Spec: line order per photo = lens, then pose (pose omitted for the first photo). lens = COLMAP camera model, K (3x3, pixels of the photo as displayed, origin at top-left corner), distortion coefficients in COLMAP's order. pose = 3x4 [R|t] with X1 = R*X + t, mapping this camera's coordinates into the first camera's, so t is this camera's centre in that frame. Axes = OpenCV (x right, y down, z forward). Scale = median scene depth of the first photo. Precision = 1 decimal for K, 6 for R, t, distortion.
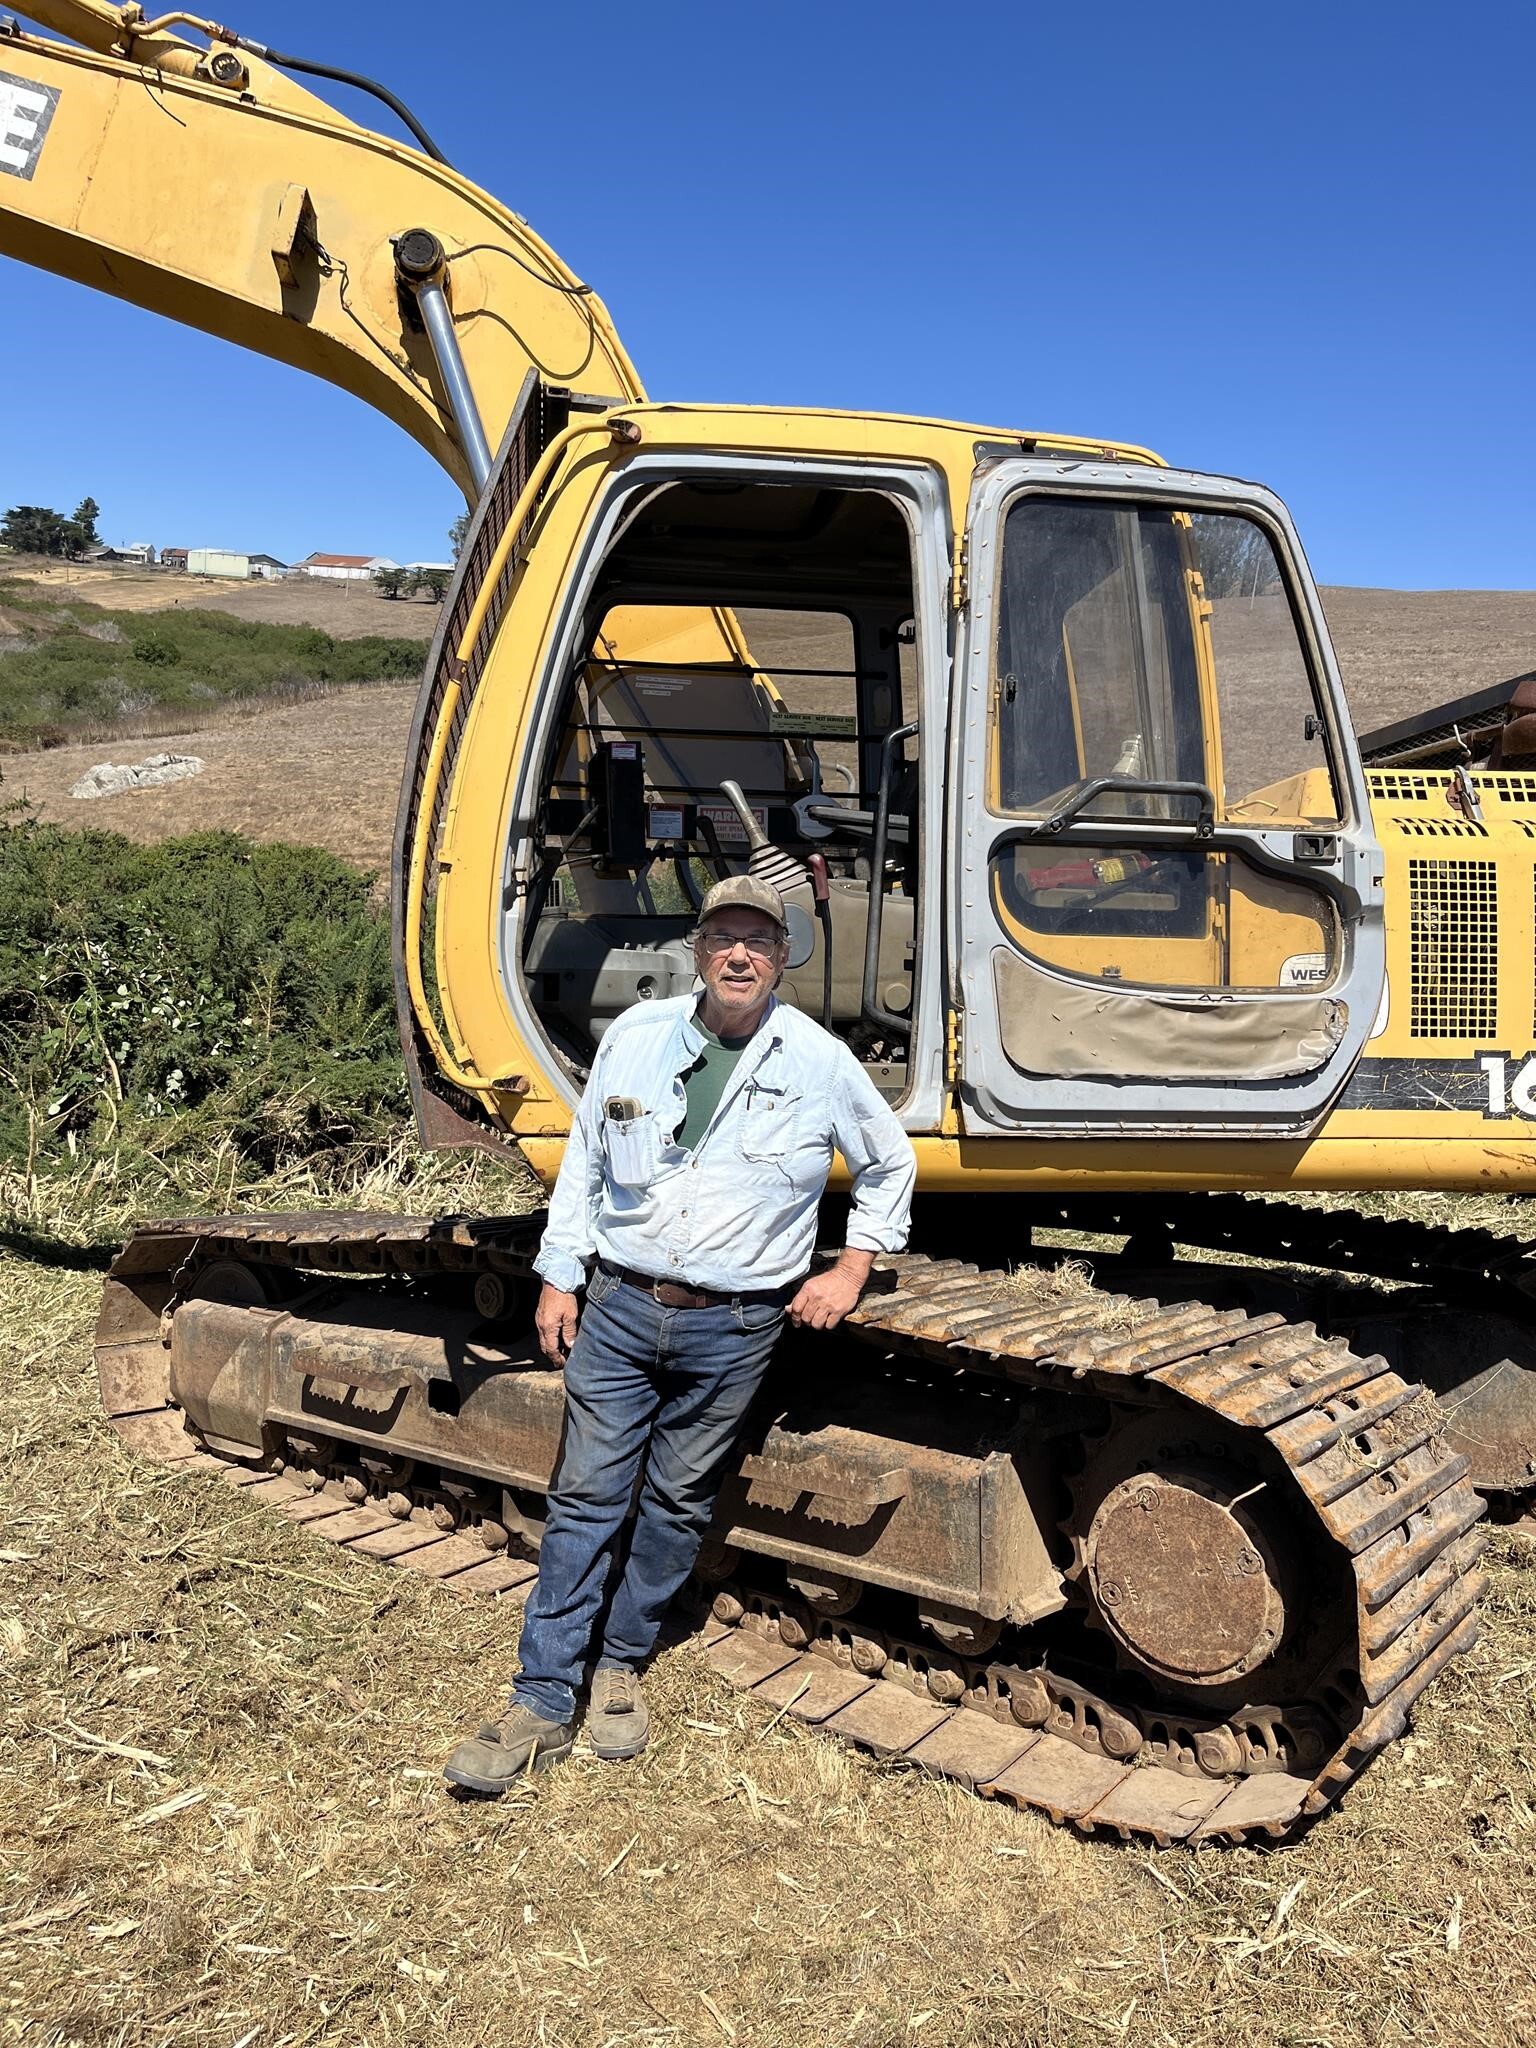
lens RADIAL K [[1555.4, 0, 751.0], [0, 1555.4, 1019.4], [0, 0, 1]] dist [0.051315, -0.064909]
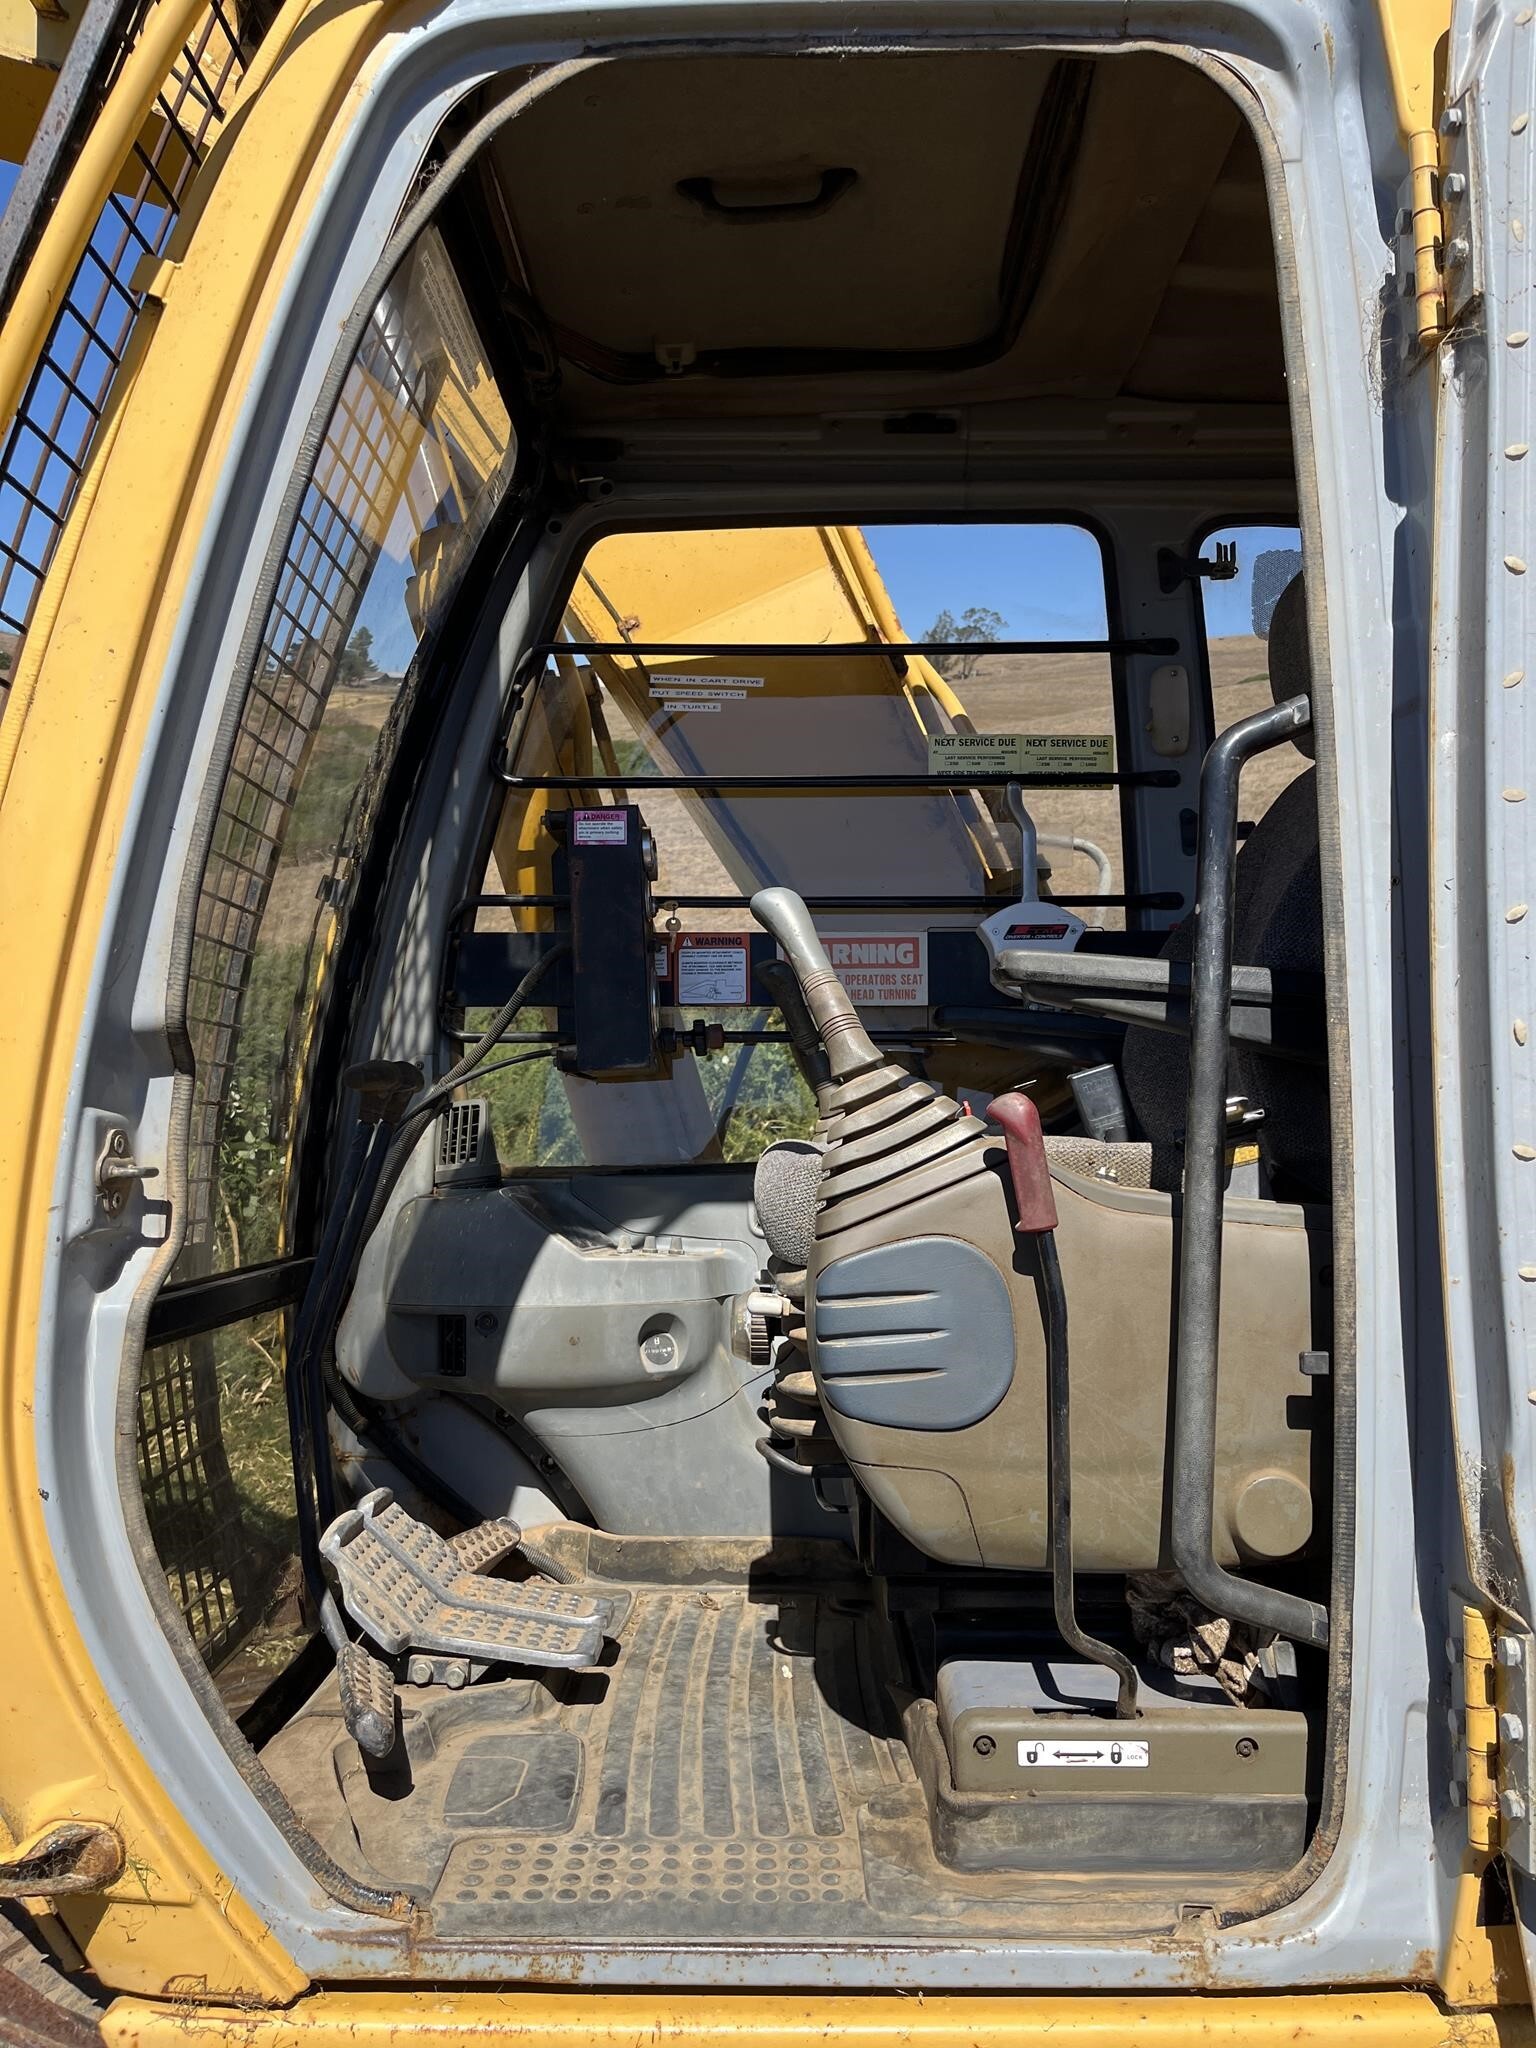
lens RADIAL K [[1555.4, 0, 761.2], [0, 1555.4, 1030.2], [0, 0, 1]] dist [0.051315, -0.064909]
pose [[0.988148, -0.025810, -0.151319, 0.030870], [0.018511, 0.998605, -0.049449, -0.081958], [0.152384, 0.046062, 0.987247, 0.513953]]
